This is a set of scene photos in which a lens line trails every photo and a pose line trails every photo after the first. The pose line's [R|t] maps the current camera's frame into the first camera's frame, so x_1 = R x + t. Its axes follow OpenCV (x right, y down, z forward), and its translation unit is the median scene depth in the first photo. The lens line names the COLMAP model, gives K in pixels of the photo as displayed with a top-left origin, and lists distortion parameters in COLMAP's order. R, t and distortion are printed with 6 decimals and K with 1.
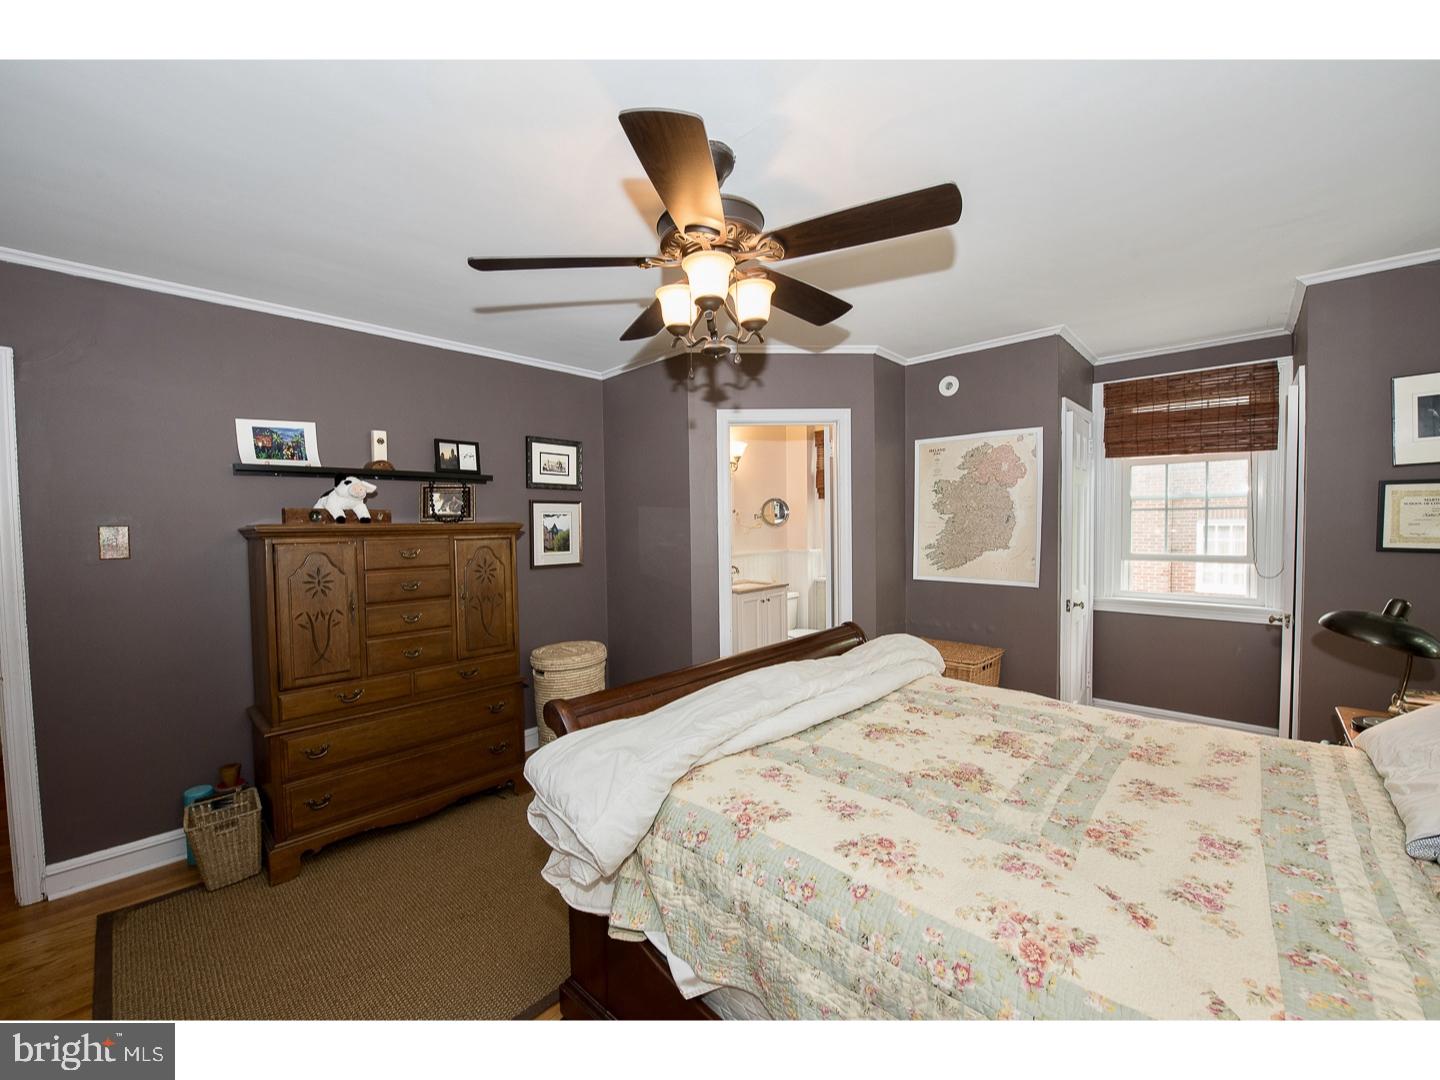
lens RADIAL K [[571.3, 0, 719.9], [0, 571.3, 540.2], [0, 0, 1]] dist [-0.020995, -0.000118]
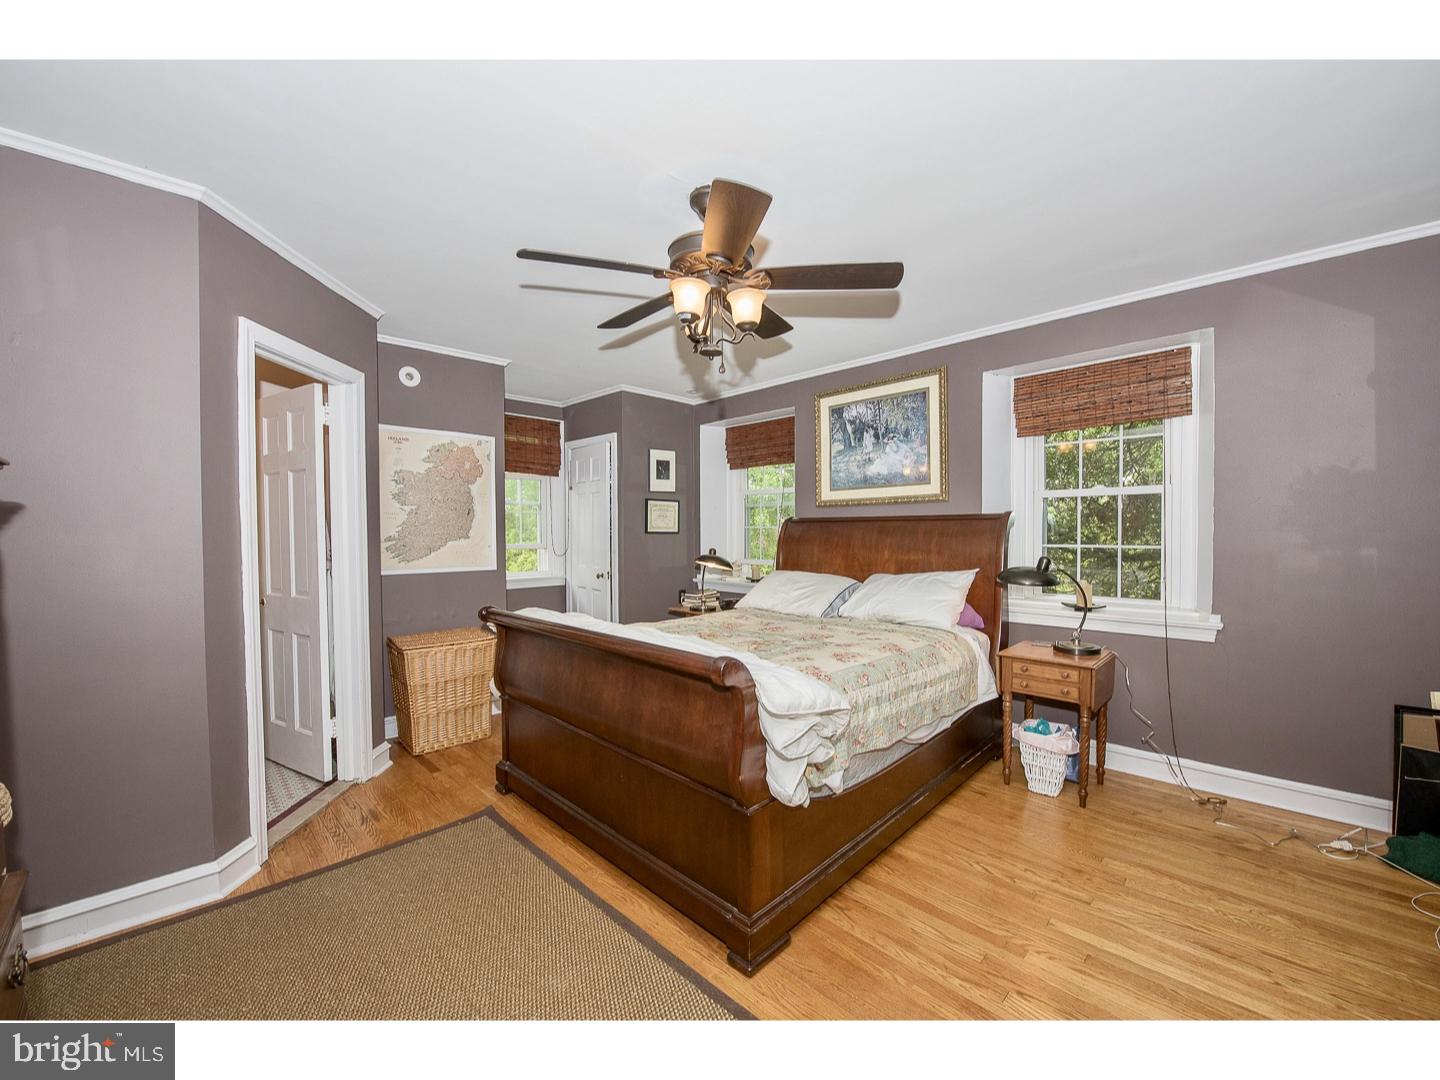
lens RADIAL K [[571.3, 0, 719.8], [0, 571.3, 540.6], [0, 0, 1]] dist [-0.020995, -0.000118]
pose [[0.021113, -0.000337, 0.999777, -0.609744], [0.039845, 0.999206, -0.000504, 0.039386], [-0.998983, 0.039846, 0.021110, 0.474561]]
